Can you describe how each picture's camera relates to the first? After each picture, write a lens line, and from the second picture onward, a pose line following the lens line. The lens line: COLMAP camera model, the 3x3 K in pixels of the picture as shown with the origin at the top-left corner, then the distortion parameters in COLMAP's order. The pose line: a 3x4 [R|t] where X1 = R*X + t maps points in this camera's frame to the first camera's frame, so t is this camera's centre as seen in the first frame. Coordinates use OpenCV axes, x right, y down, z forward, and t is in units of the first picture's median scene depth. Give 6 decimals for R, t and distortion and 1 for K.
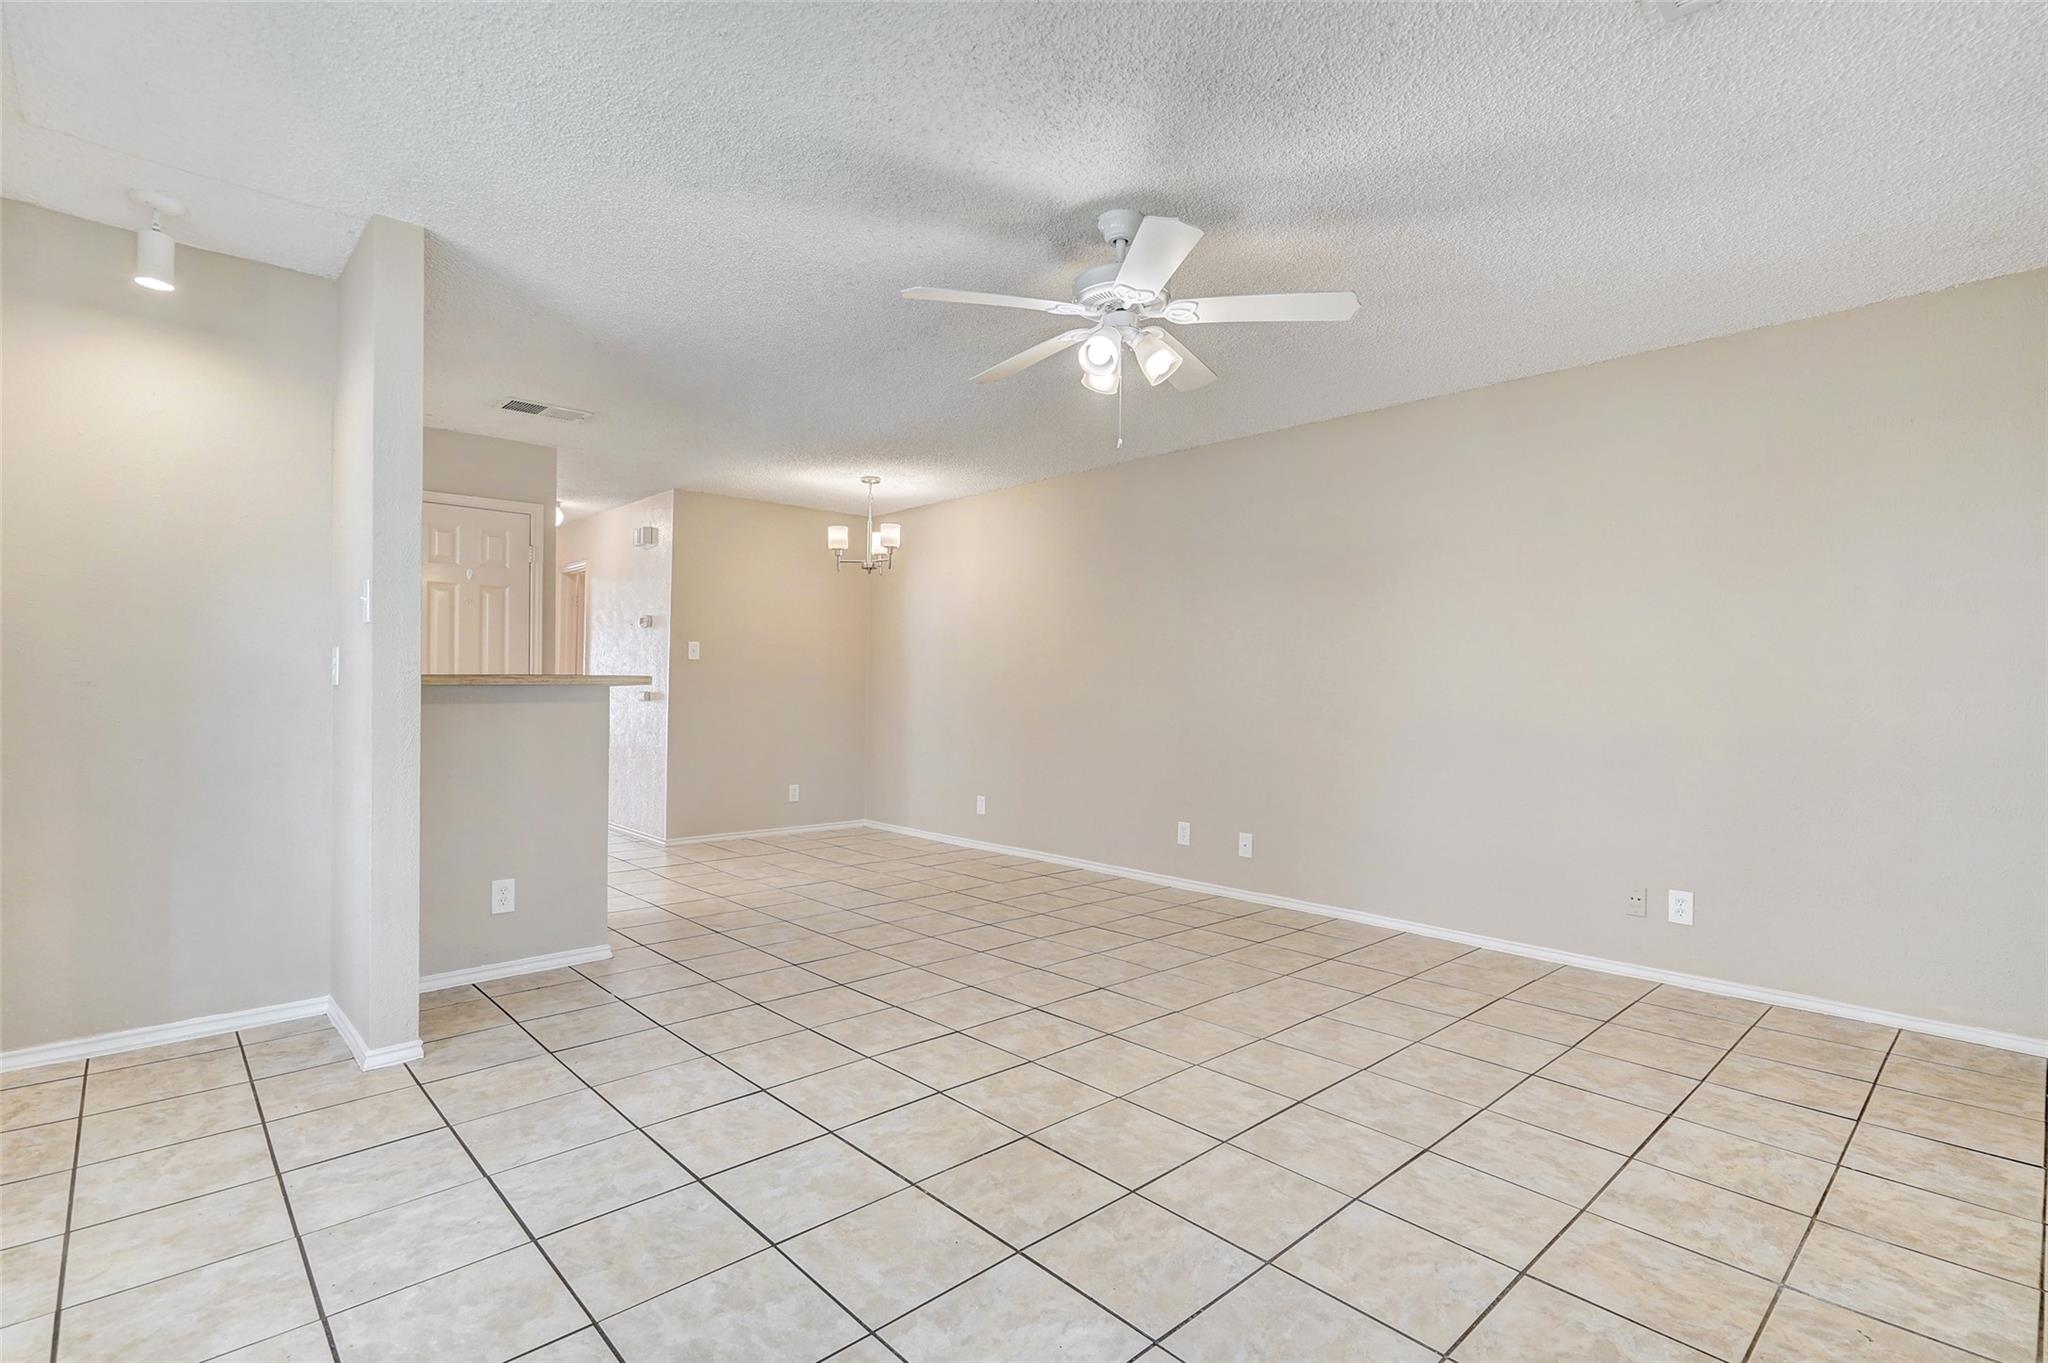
lens RADIAL K [[989.8, 0, 1032.8], [0, 989.8, 685.1], [0, 0, 1]] dist [-0.012247, 0.007331]
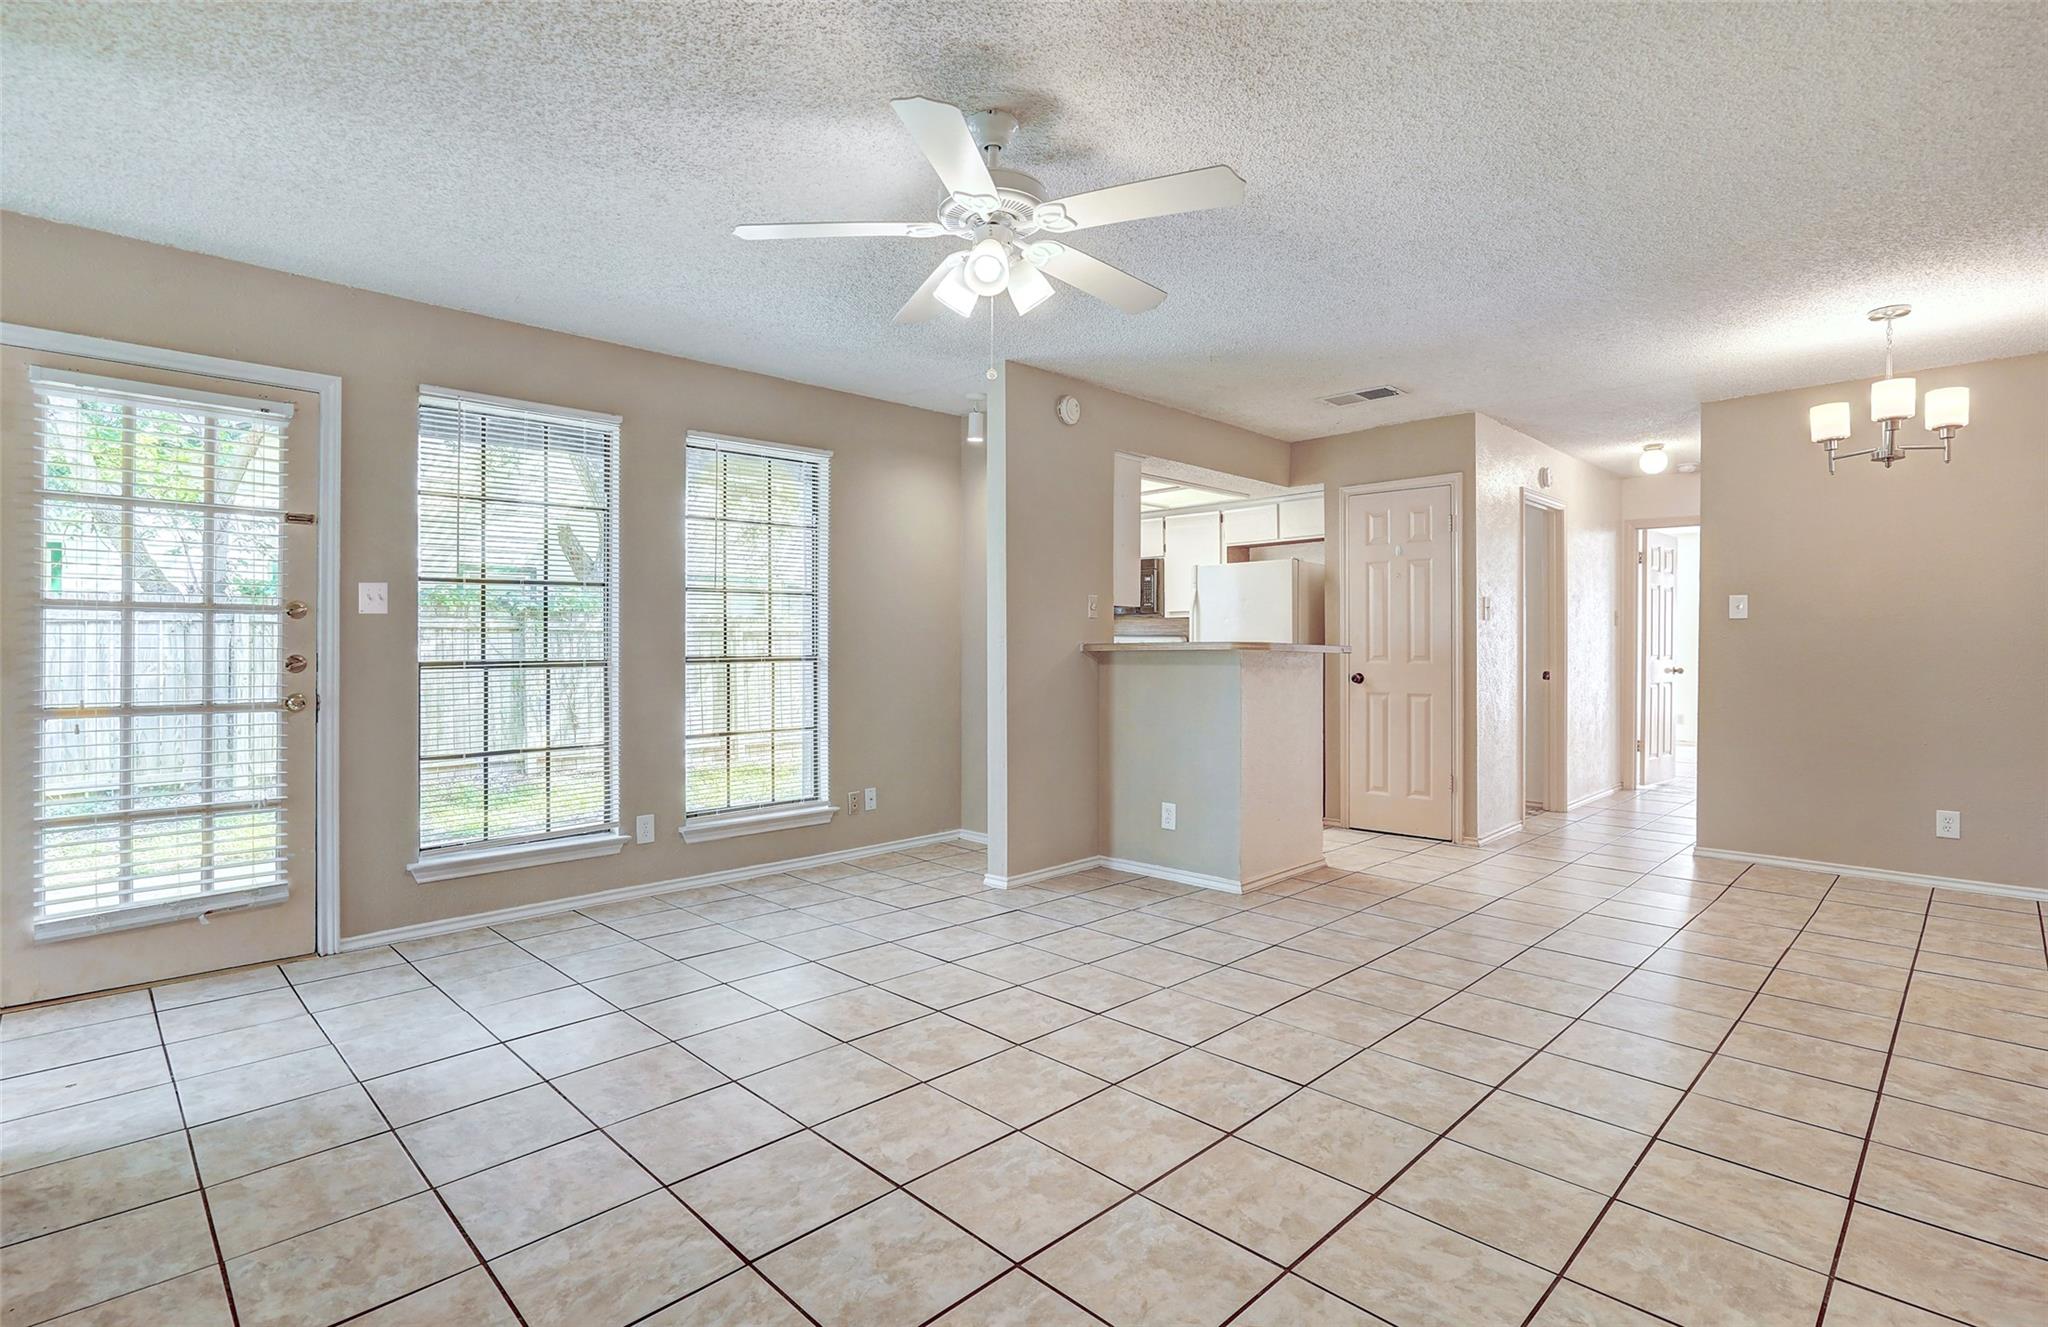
lens RADIAL K [[998.3, 0, 997.9], [0, 998.3, 648.1], [0, 0, 1]] dist [-0.013857, 0.004046]
pose [[-0.005818, -0.009280, -0.999940, 0.888551], [-0.000695, 0.999957, -0.009277, 0.009723], [0.999983, 0.000641, -0.005824, 0.918015]]
